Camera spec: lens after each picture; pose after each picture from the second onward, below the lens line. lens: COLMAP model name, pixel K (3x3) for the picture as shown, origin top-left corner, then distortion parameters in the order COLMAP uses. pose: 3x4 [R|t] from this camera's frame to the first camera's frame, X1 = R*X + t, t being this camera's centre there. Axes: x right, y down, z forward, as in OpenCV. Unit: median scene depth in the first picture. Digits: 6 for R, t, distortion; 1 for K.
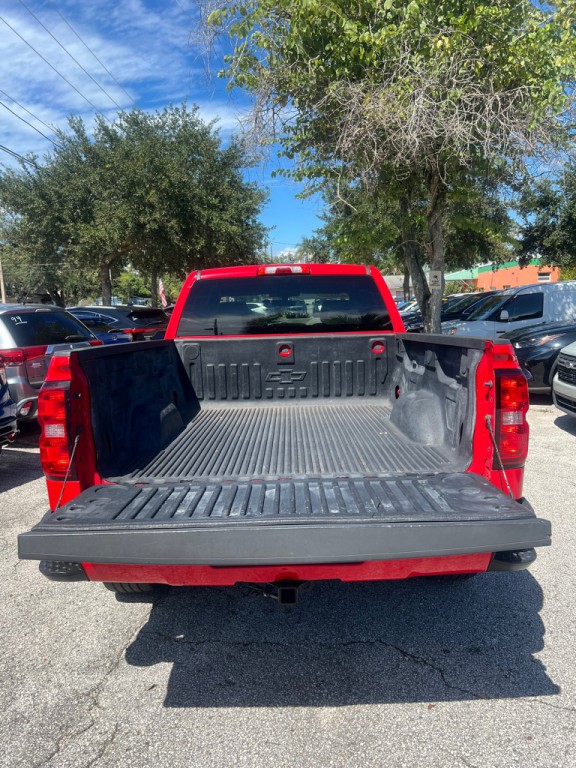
lens RADIAL K [[582.4, 0, 289.4], [0, 582.4, 383.2], [0, 0, 1]] dist [0.044711, -0.047999]
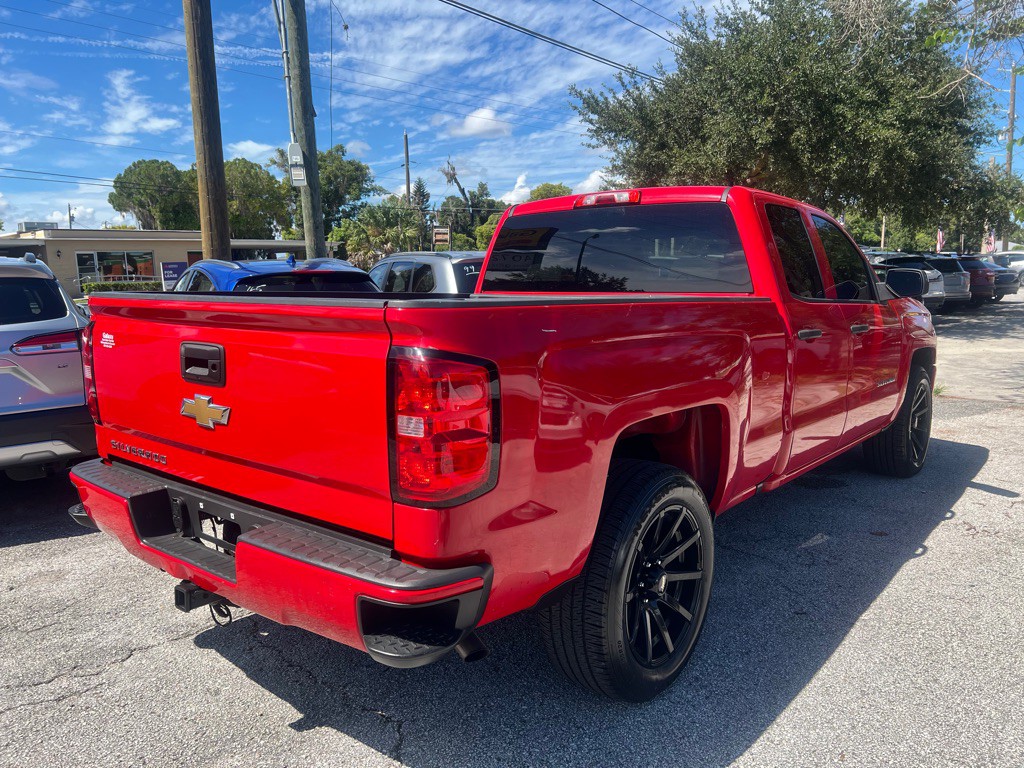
lens RADIAL K [[776.5, 0, 512.0], [0, 776.5, 384.3], [0, 0, 1]] dist [0.044711, -0.047999]
pose [[0.770138, 0.110136, -0.628297, 0.273623], [-0.091811, 0.993864, 0.061679, -0.012671], [0.631235, 0.010183, 0.775524, 0.118906]]
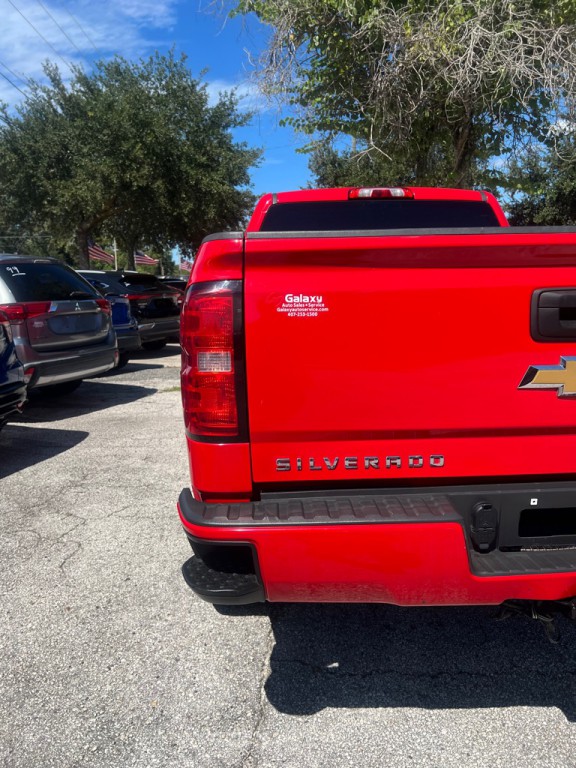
lens RADIAL K [[582.4, 0, 292.9], [0, 582.4, 385.8], [0, 0, 1]] dist [0.044711, -0.047999]
pose [[0.997676, 0.000178, 0.068136, -0.100431], [-0.002367, 0.999483, 0.032053, 0.024079], [-0.068095, -0.032139, 0.997161, 0.106360]]
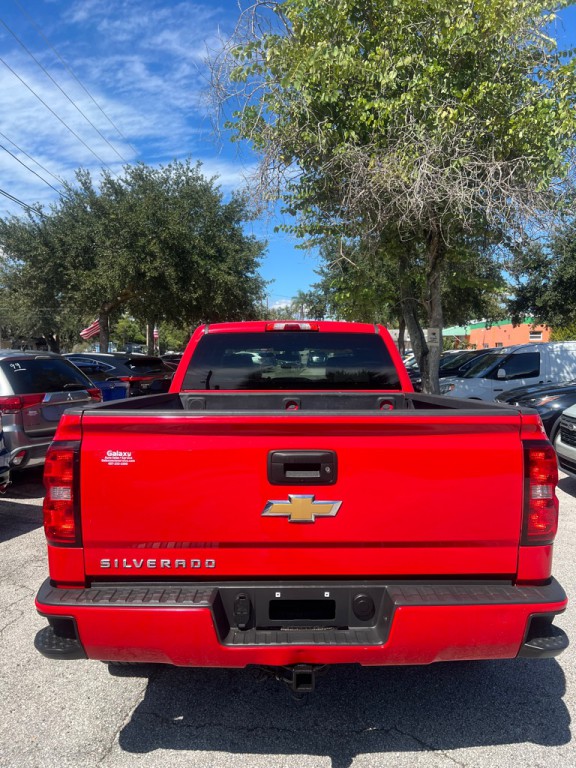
lens RADIAL K [[582.4, 0, 289.8], [0, 582.4, 381.3], [0, 0, 1]] dist [0.044711, -0.047999]
pose [[0.999537, 0.027246, 0.013516, -0.013509], [-0.025954, 0.995784, -0.087976, -0.007061], [-0.015856, 0.087585, 0.996031, 0.009833]]
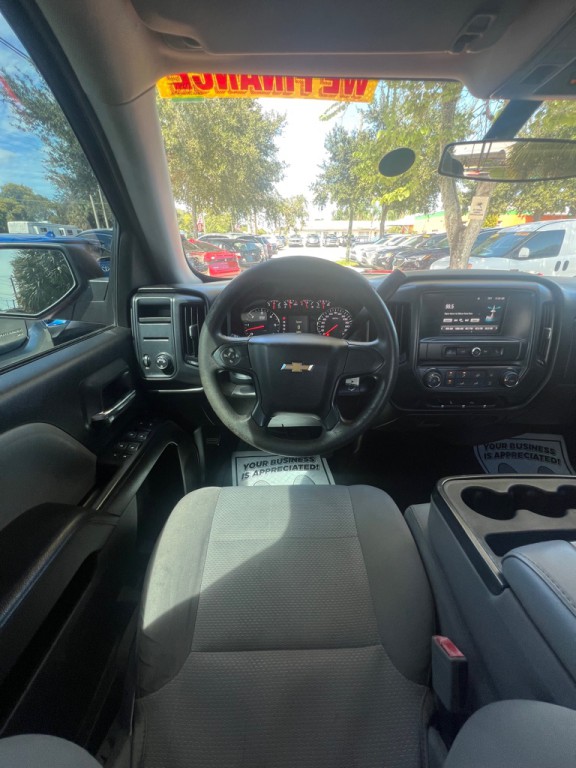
lens RADIAL K [[302.3, 0, 291.8], [0, 302.3, 383.1], [0, 0, 1]] dist [-0.002712, -0.000706]
pose [[0.999410, 0.021972, 0.026415, -0.060852], [-0.028981, 0.952039, 0.304600, -0.070336], [-0.018455, -0.305186, 0.952114, 0.641553]]
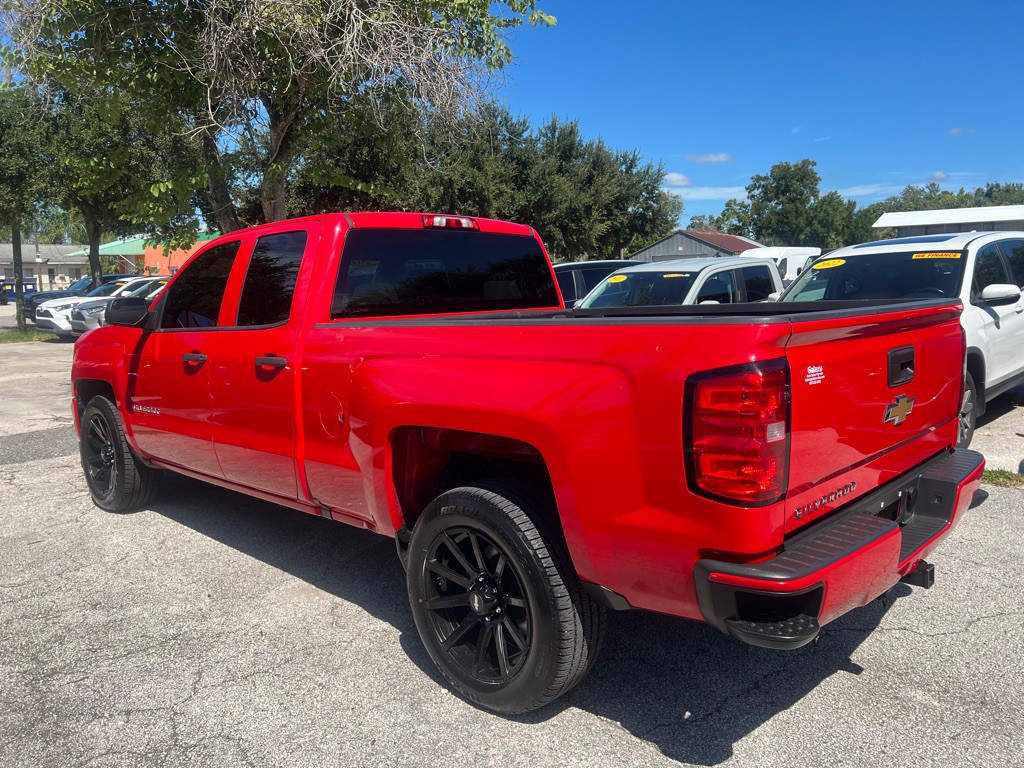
lens RADIAL K [[776.5, 0, 507.2], [0, 776.5, 378.4], [0, 0, 1]] dist [0.044711, -0.047999]
pose [[0.689924, -0.074103, 0.720079, -0.356302], [0.092263, 0.995635, 0.014062, -0.006387], [-0.717978, 0.056735, 0.693750, 0.163792]]
